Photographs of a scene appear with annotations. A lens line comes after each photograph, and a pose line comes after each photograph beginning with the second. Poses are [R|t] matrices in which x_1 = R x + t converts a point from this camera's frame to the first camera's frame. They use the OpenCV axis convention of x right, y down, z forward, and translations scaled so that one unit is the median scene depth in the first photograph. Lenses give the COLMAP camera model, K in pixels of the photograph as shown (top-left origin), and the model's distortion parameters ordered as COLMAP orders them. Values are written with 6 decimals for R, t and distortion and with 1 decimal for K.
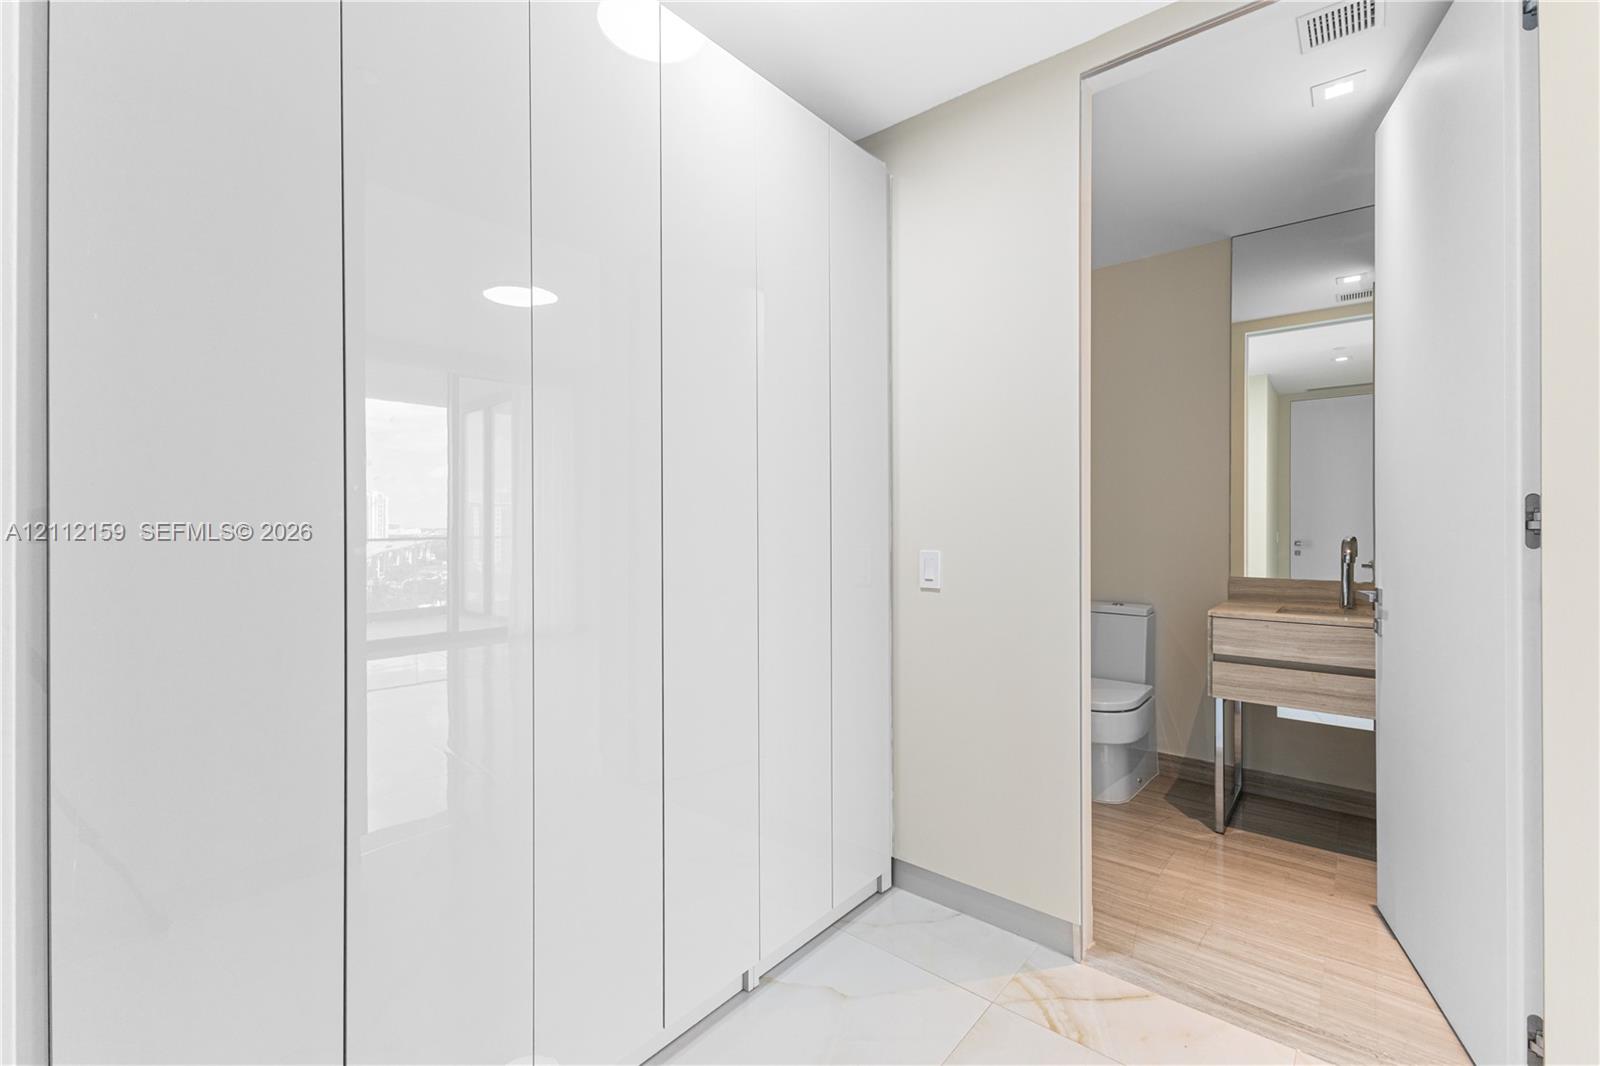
lens RADIAL K [[695.6, 0, 793.5], [0, 695.6, 530.5], [0, 0, 1]] dist [0.004412, 0.000253]
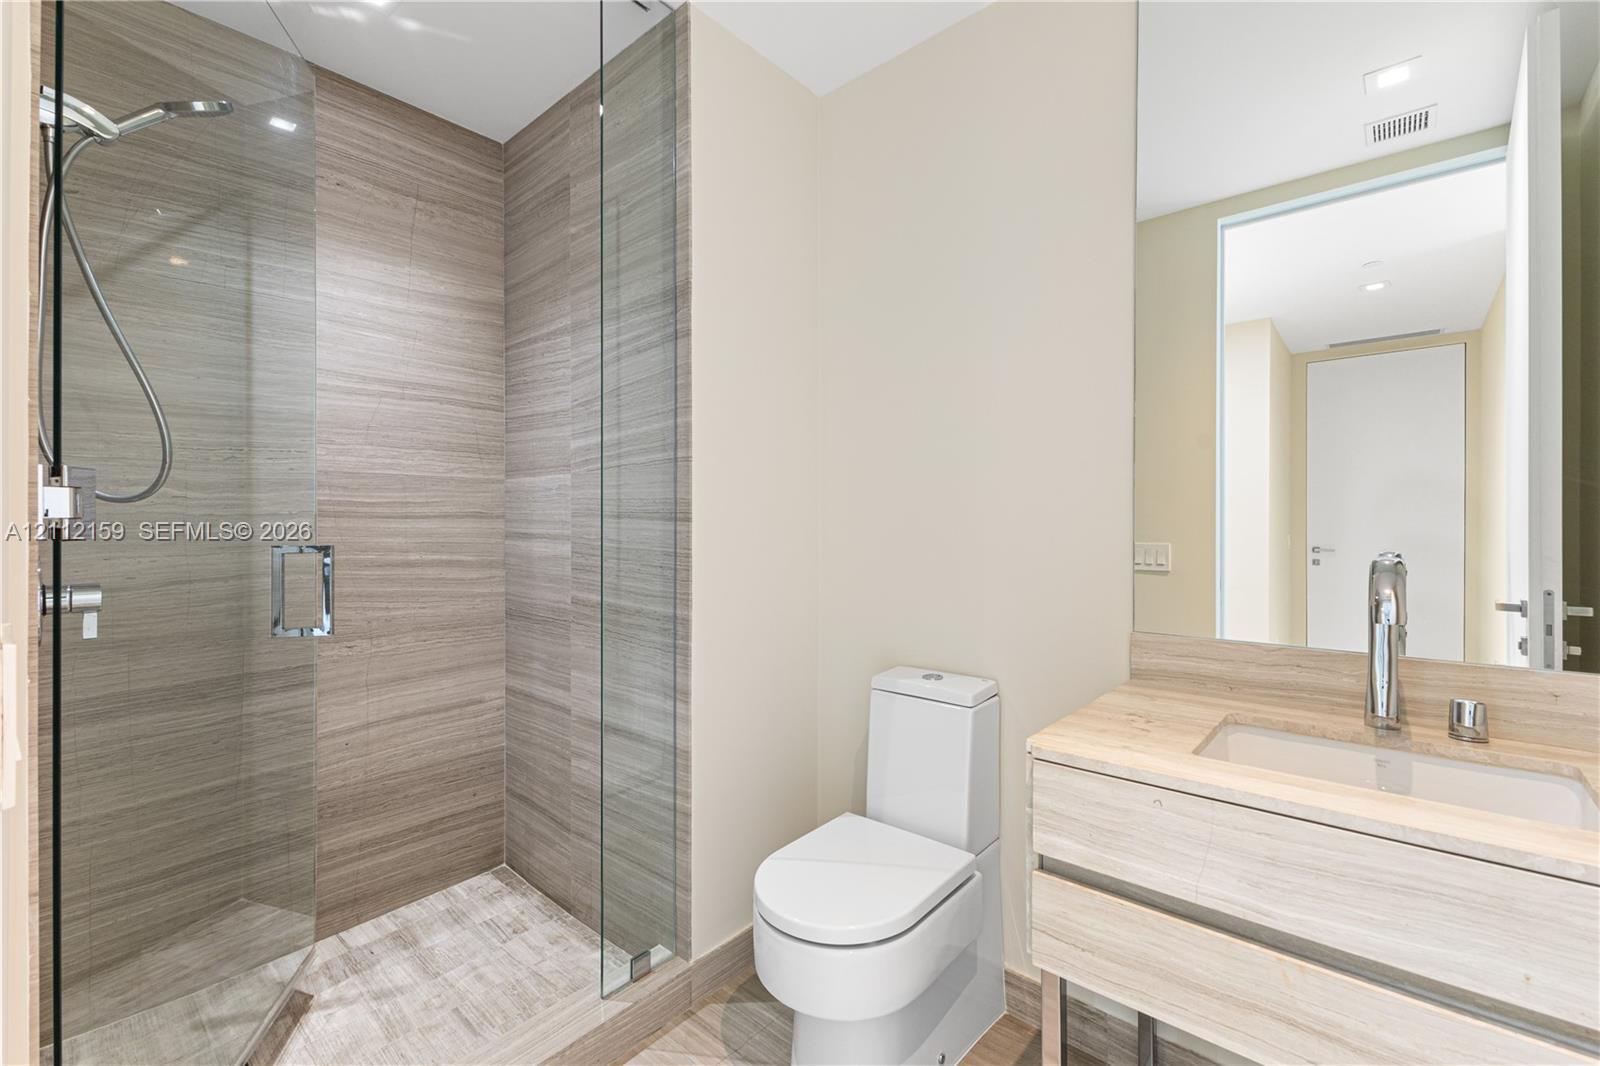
lens RADIAL K [[695.6, 0, 806.0], [0, 695.6, 534.9], [0, 0, 1]] dist [0.004412, 0.000253]
pose [[0.999828, -0.000028, -0.018539, 0.439886], [0.000103, 0.999992, 0.004042, -0.002100], [0.018539, -0.004043, 0.999820, 0.556204]]
